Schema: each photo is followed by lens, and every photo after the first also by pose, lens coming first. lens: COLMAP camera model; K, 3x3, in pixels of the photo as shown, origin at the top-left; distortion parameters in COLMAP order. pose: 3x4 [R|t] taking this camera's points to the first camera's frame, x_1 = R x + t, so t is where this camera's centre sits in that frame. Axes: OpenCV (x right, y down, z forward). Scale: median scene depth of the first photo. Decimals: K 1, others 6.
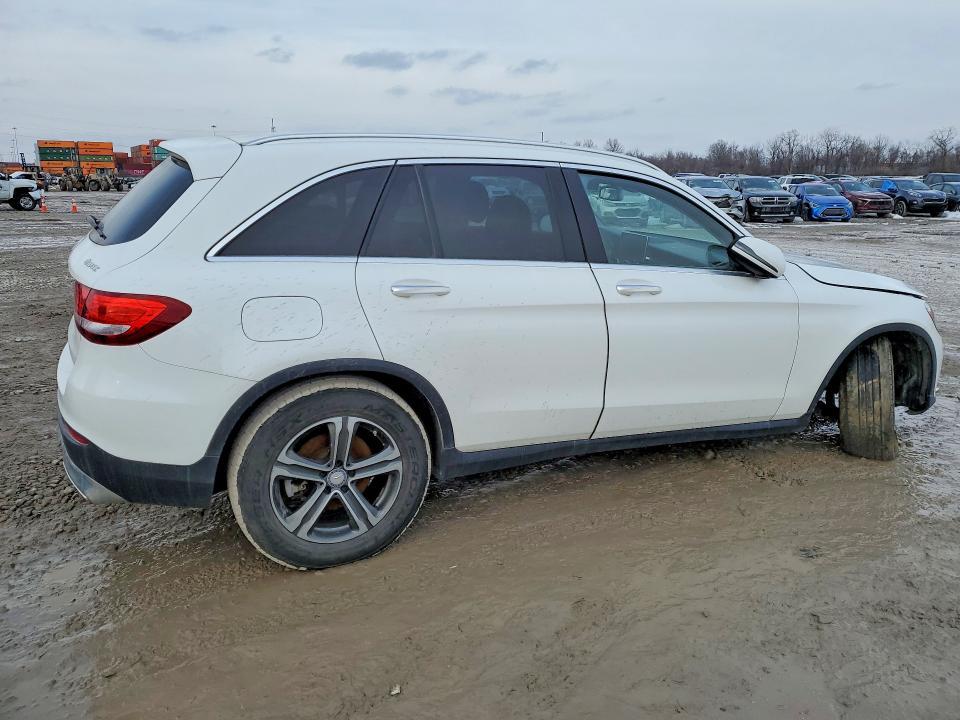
lens RADIAL K [[761.6, 0, 480.0], [0, 761.6, 360.0], [0, 0, 1]] dist [0.028589, -0.000290]
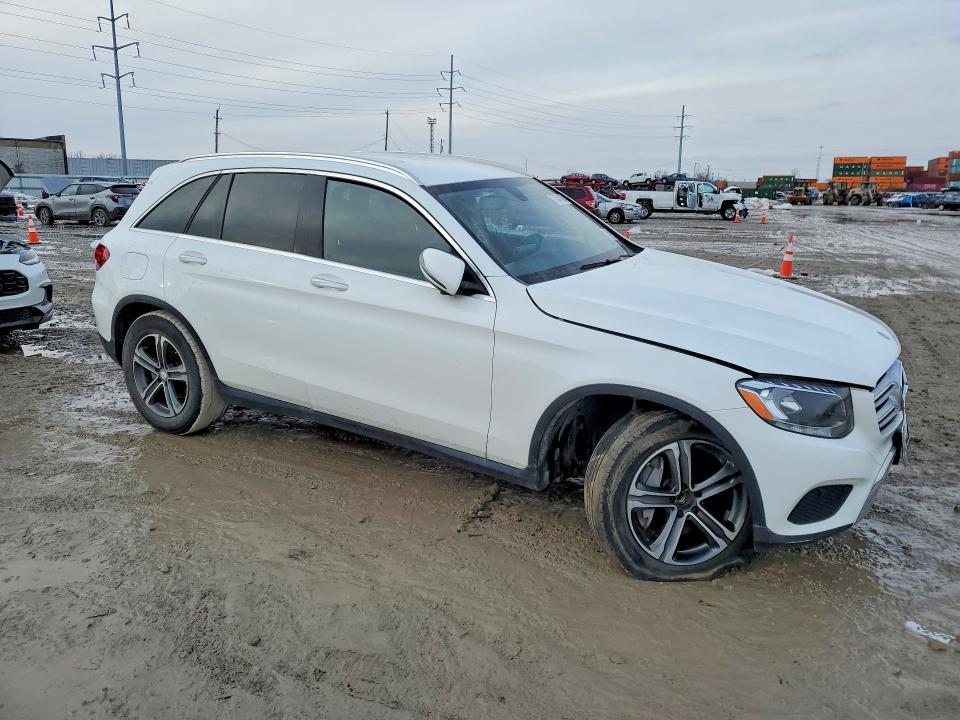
lens RADIAL K [[761.6, 0, 480.0], [0, 761.6, 360.0], [0, 0, 1]] dist [0.028589, -0.000290]
pose [[0.537428, 0.189234, -0.821804, 0.185858], [-0.204724, 0.974623, 0.090541, -0.019158], [0.818083, 0.119584, 0.562530, 0.083618]]
